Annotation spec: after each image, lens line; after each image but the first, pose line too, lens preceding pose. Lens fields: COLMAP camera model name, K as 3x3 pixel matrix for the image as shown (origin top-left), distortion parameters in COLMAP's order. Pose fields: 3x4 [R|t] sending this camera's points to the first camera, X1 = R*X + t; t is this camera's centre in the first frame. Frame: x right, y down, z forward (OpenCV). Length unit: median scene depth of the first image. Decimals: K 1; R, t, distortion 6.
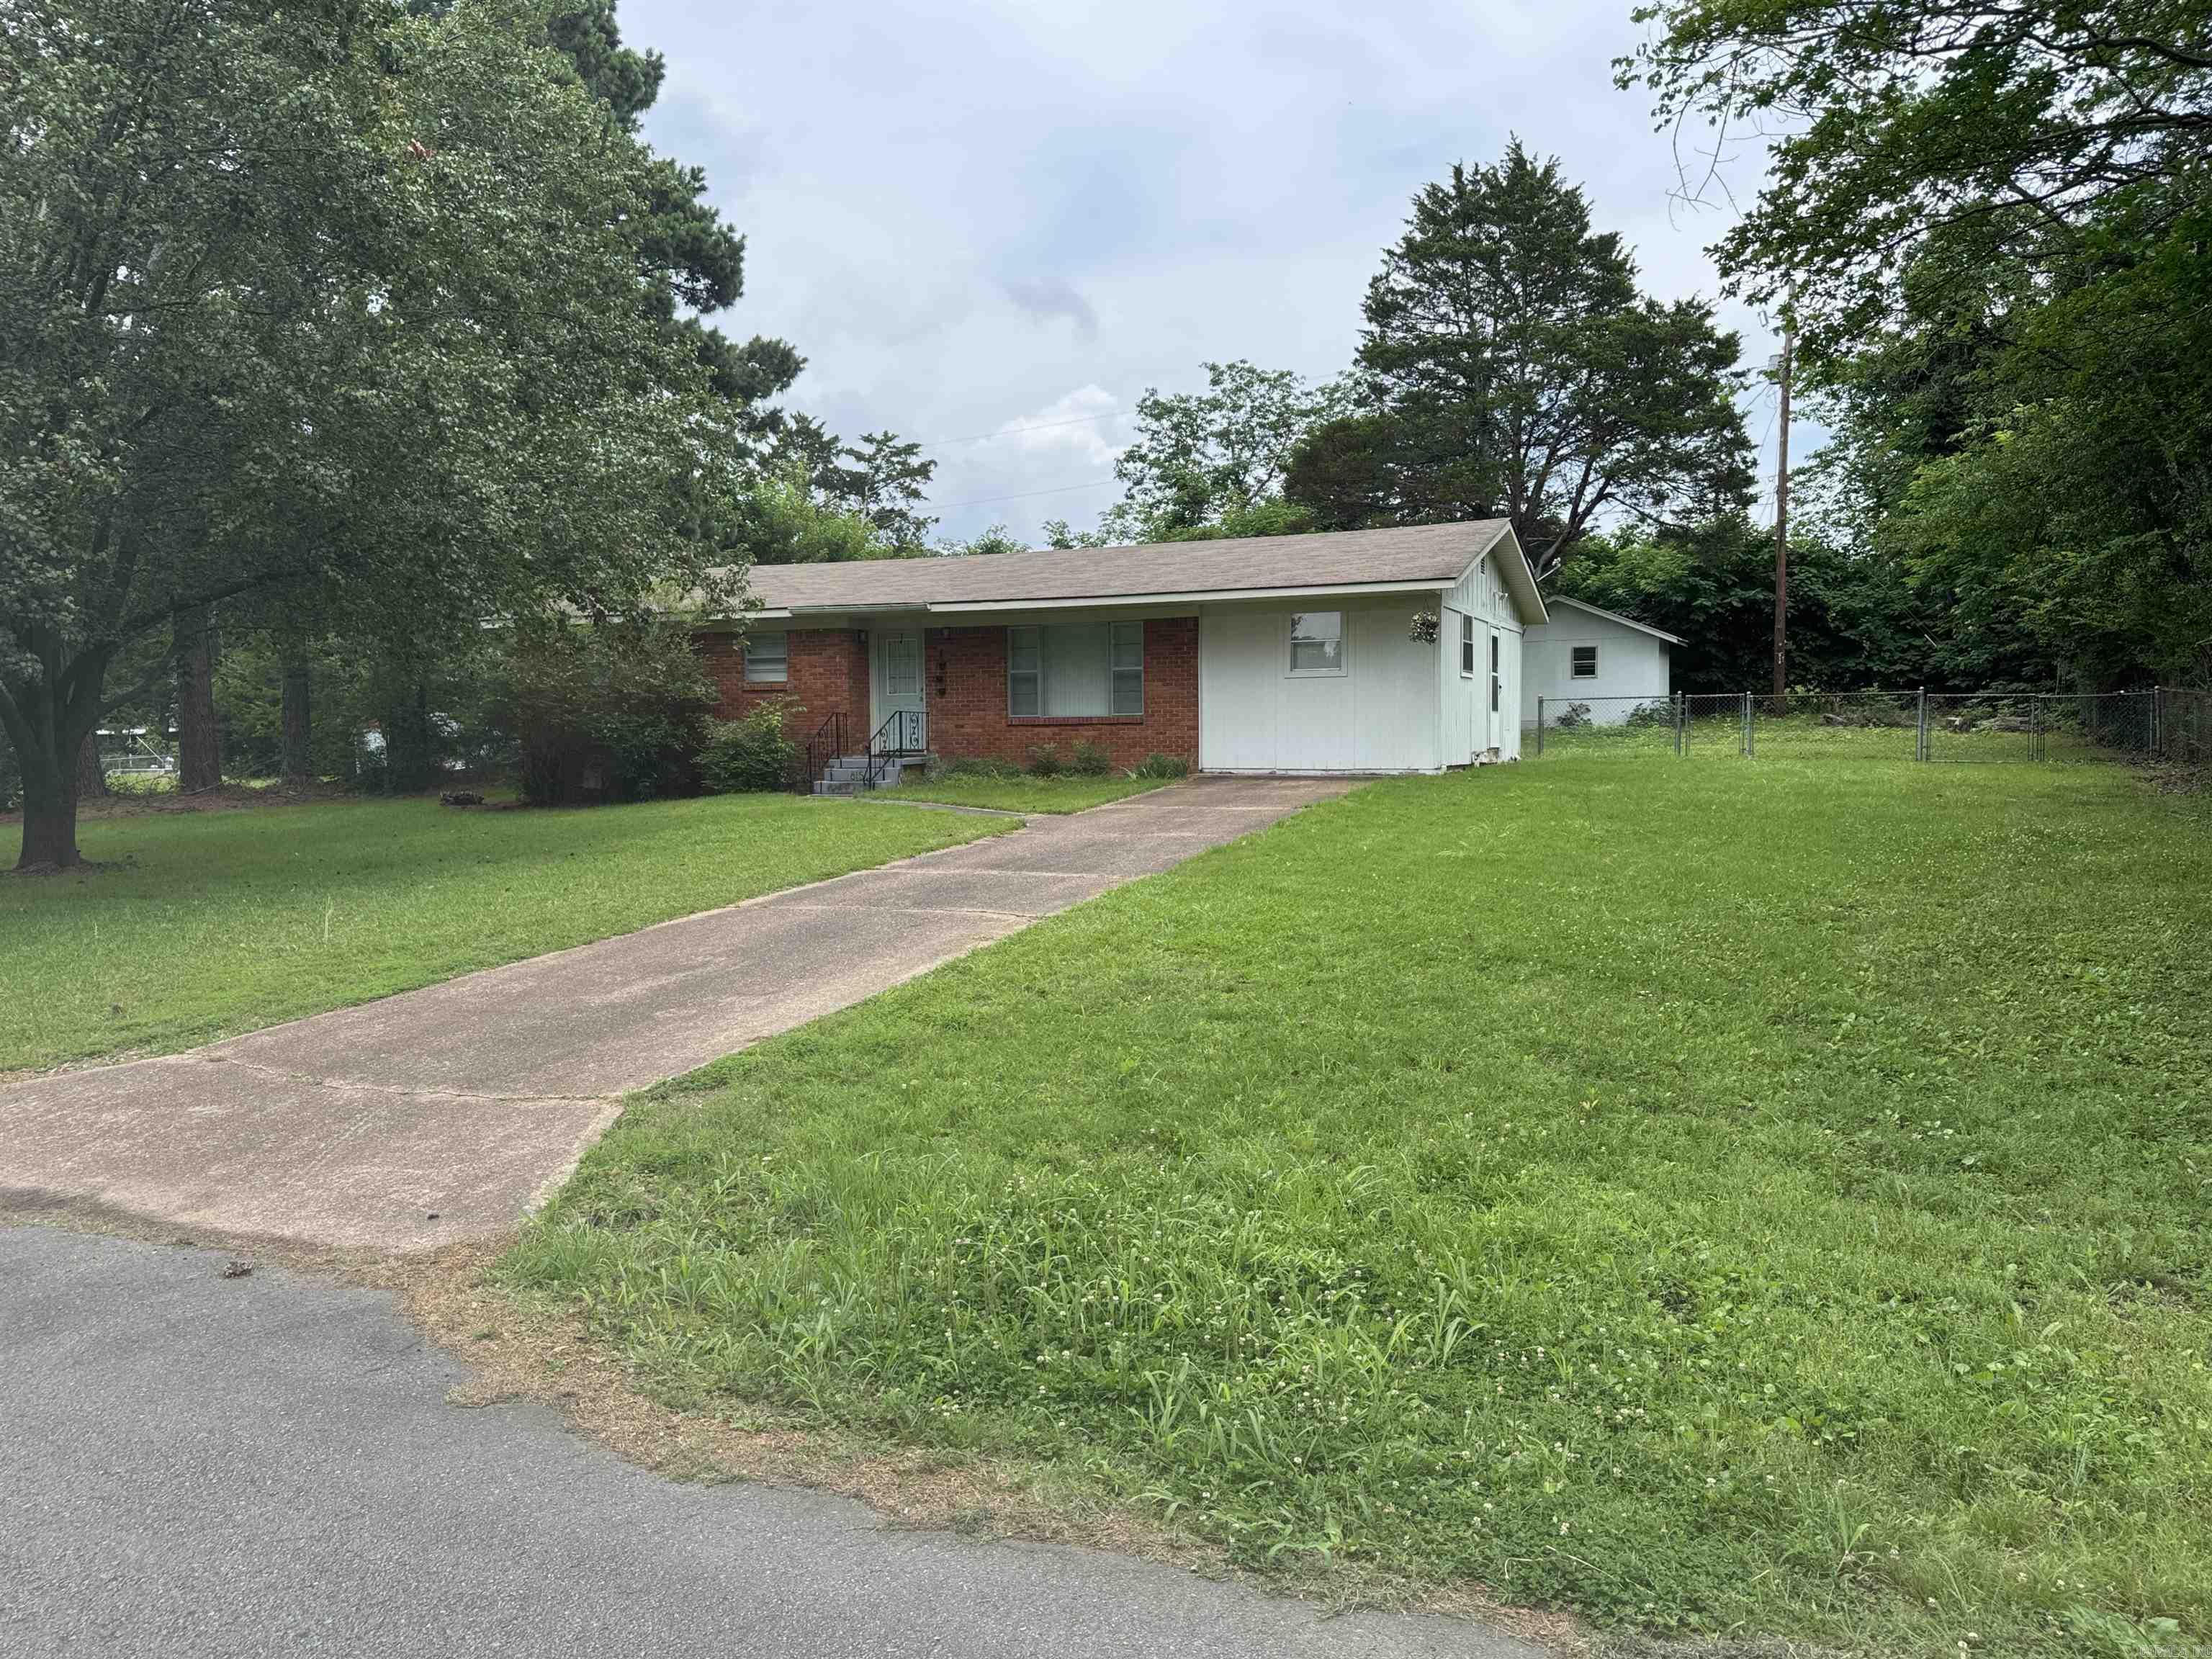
lens RADIAL K [[1549.9, 0, 1121.4], [0, 1549.9, 822.0], [0, 0, 1]] dist [0.201030, -0.379967]
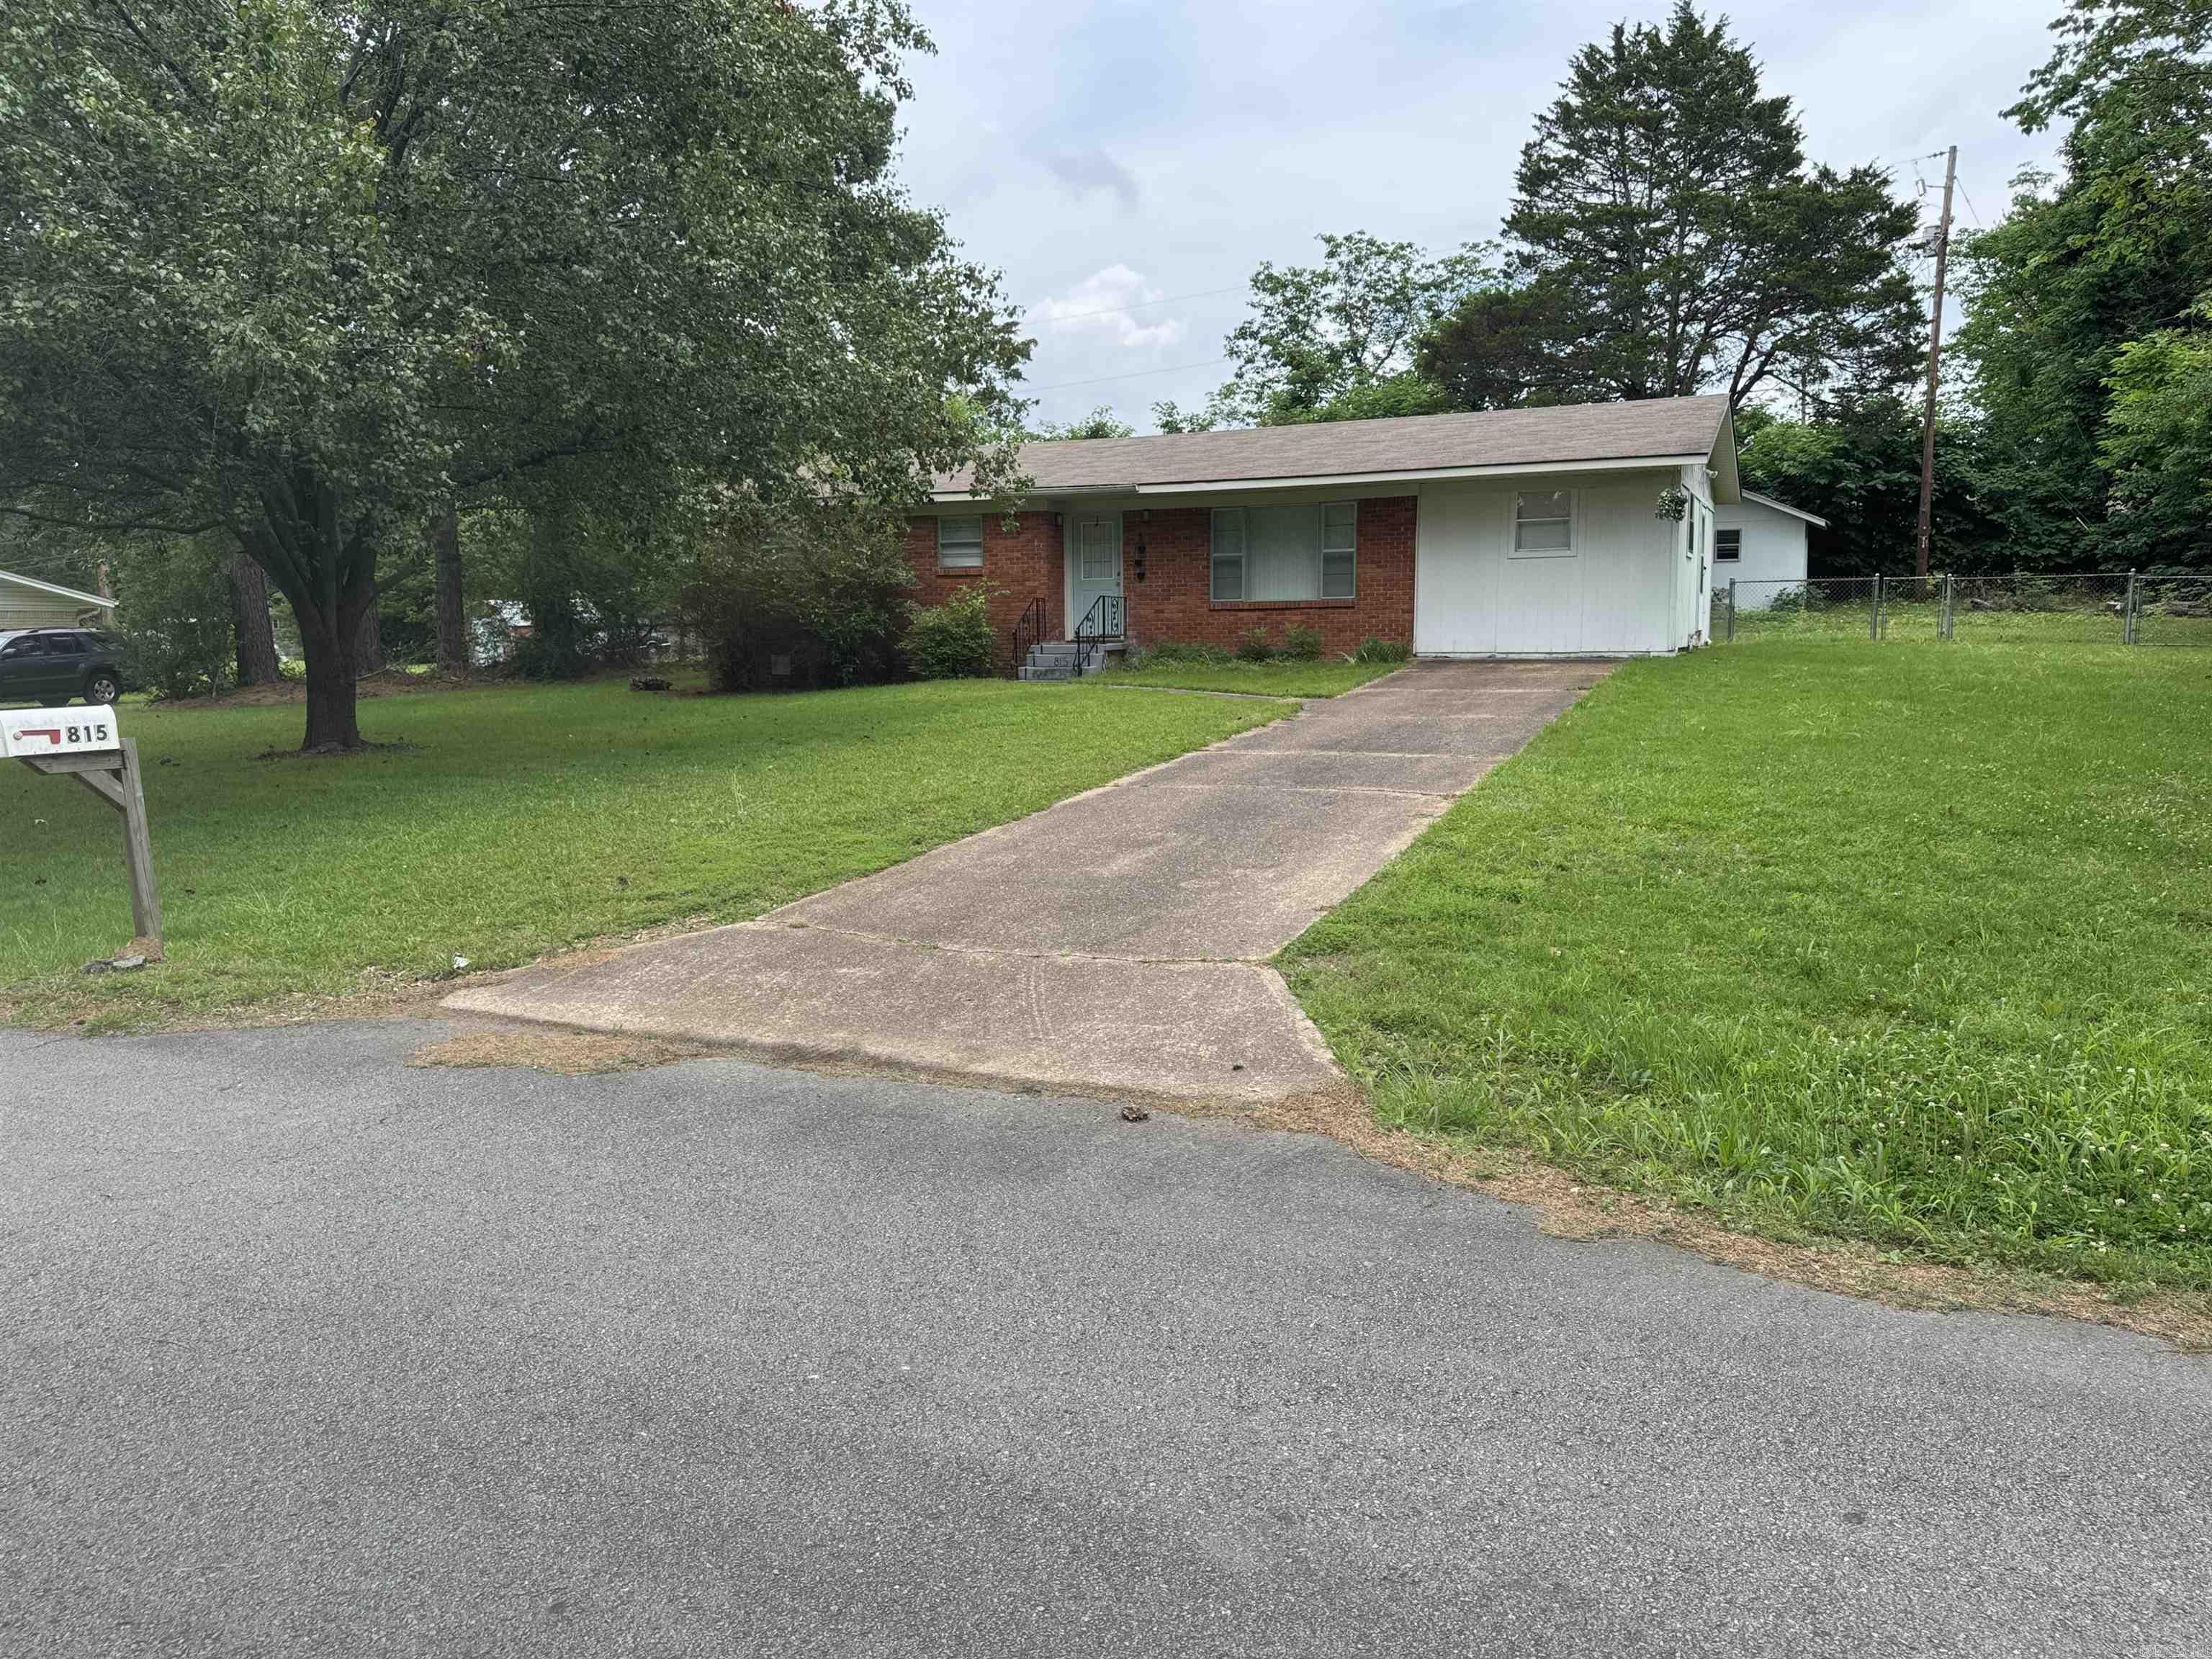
lens RADIAL K [[1561.5, 0, 1108.4], [0, 1561.5, 836.7], [0, 0, 1]] dist [0.103751, -0.144499]
pose [[0.999923, 0.001466, -0.012355, -0.085363], [-0.000503, 0.996984, 0.077607, 0.002950], [0.012432, -0.077595, 0.996907, -0.002325]]
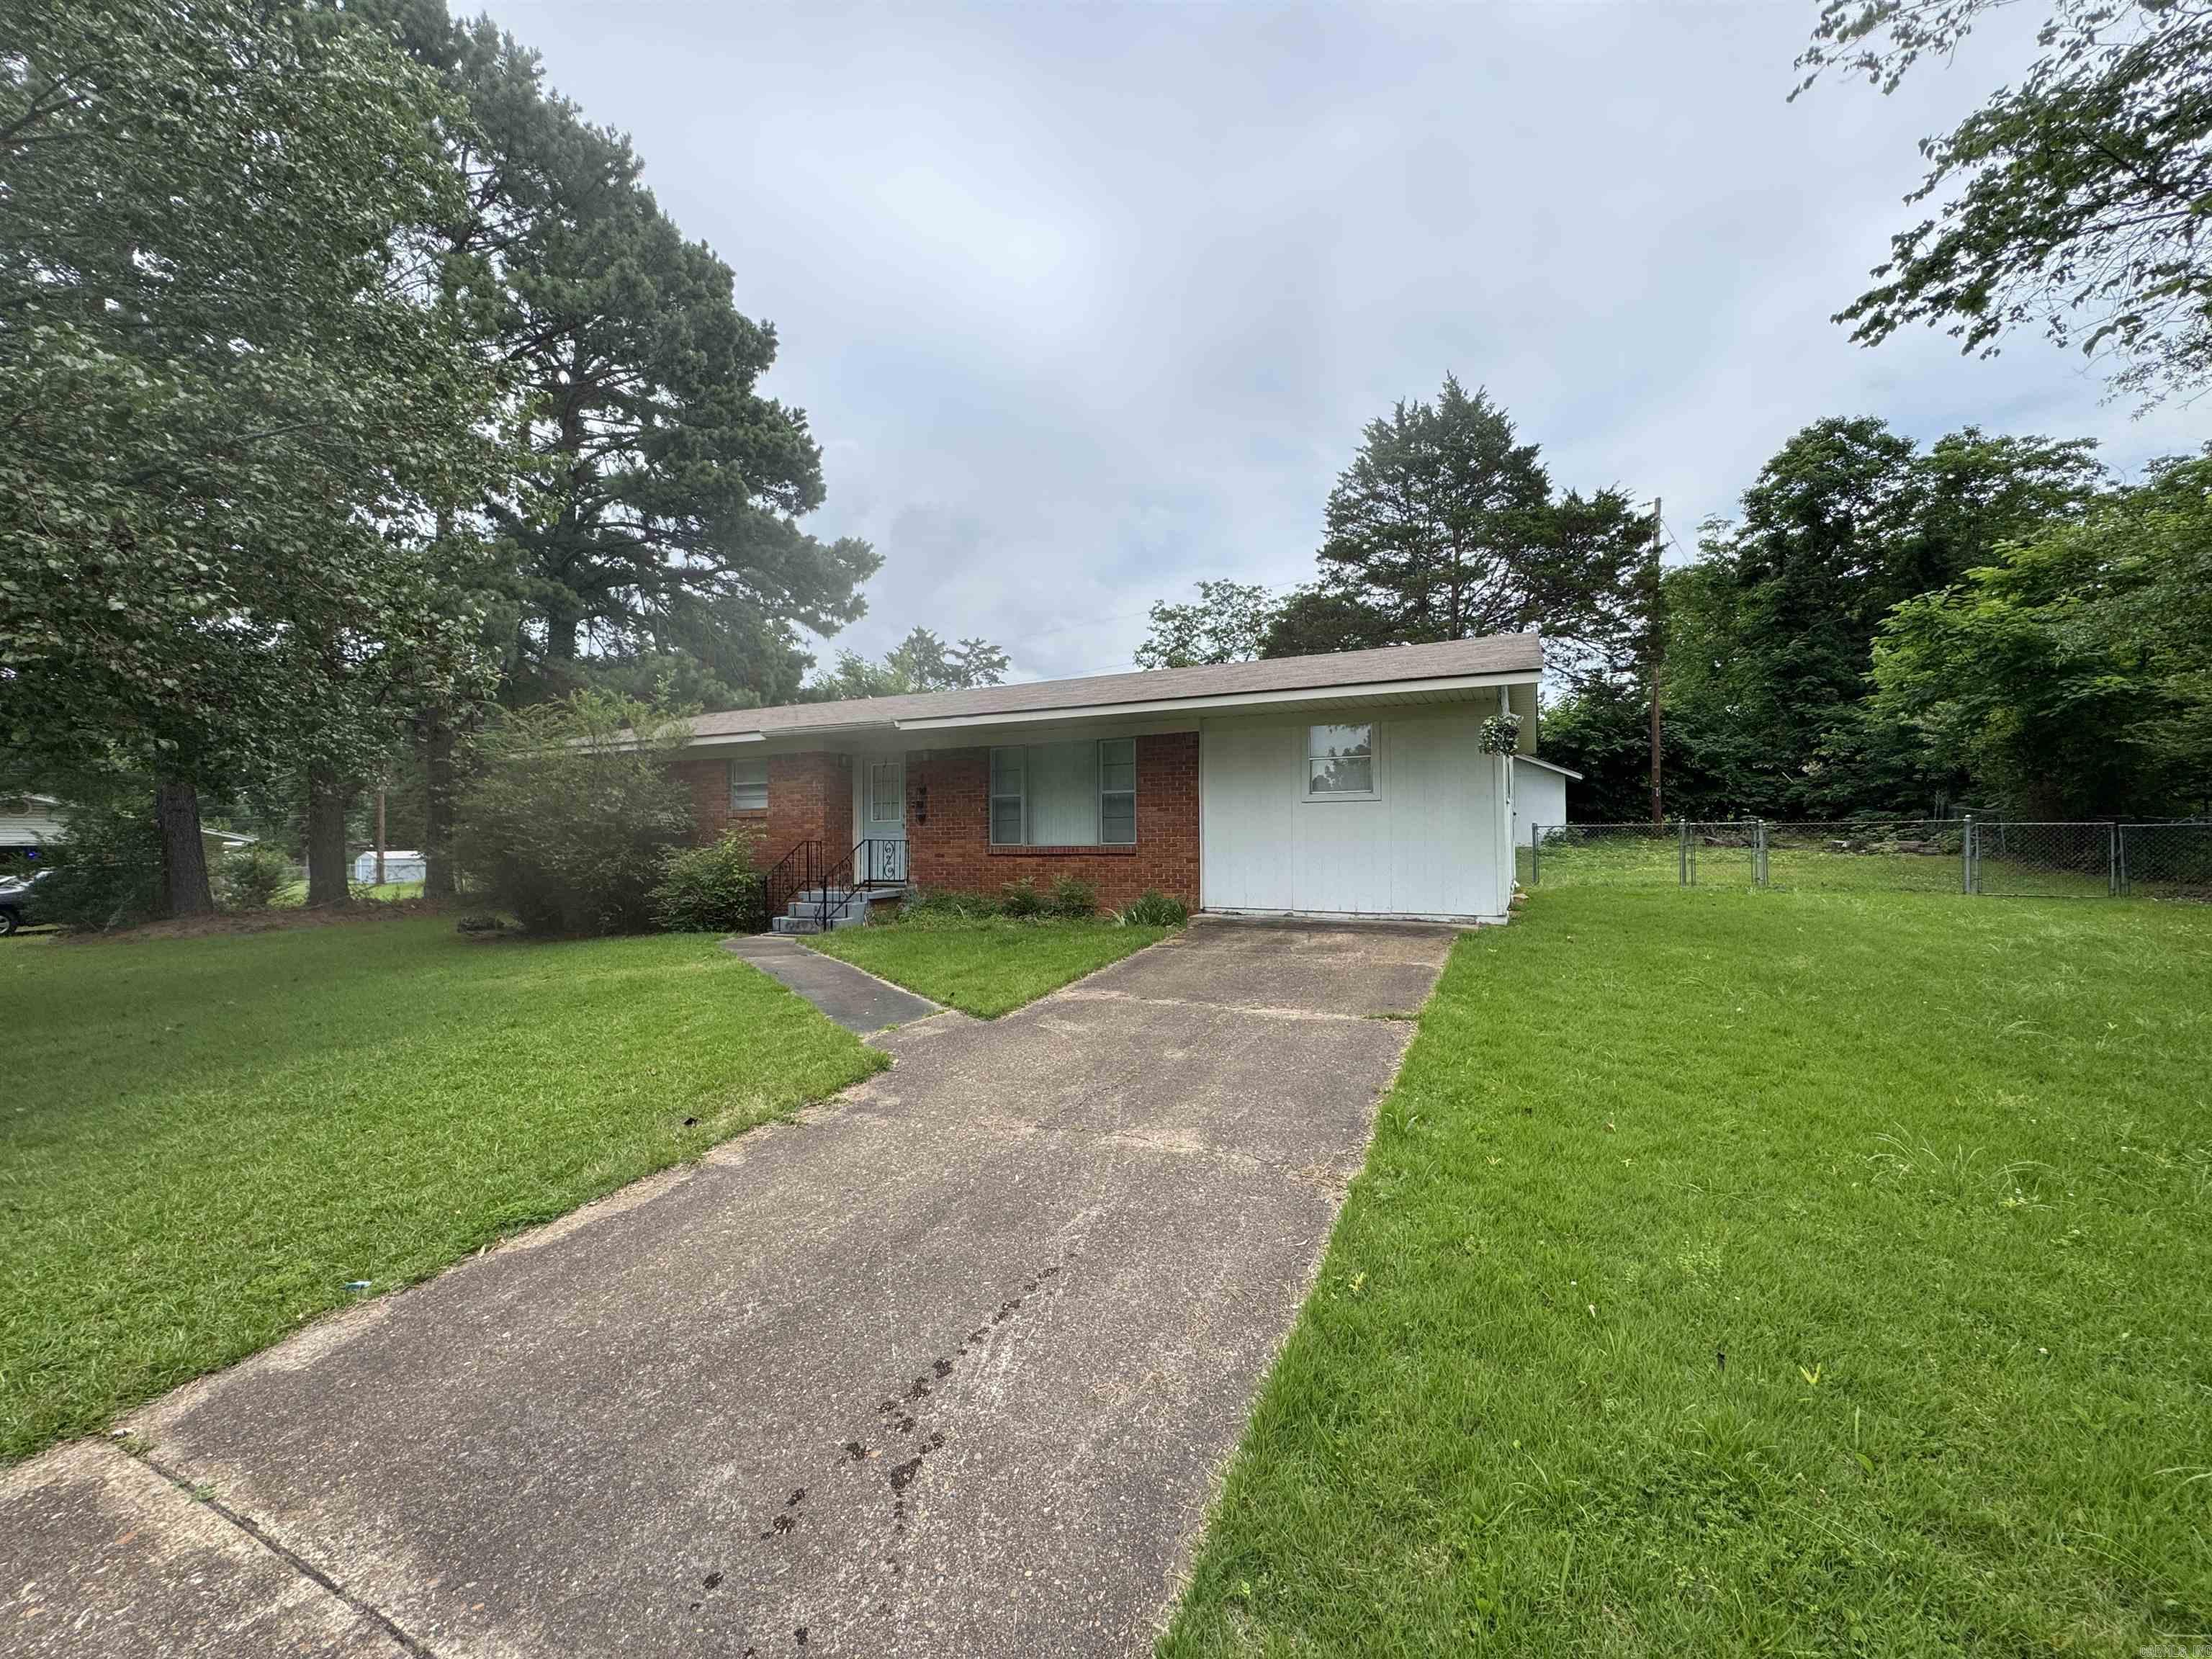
lens RADIAL K [[842.0, 0, 1117.9], [0, 842.0, 835.5], [0, 0, 1]] dist [-0.000764, -0.000114]
pose [[0.999226, 0.000702, -0.039338, 0.014938], [-0.003051, 0.998212, -0.059691, -0.030302], [0.039226, 0.059765, 0.997441, 0.348399]]
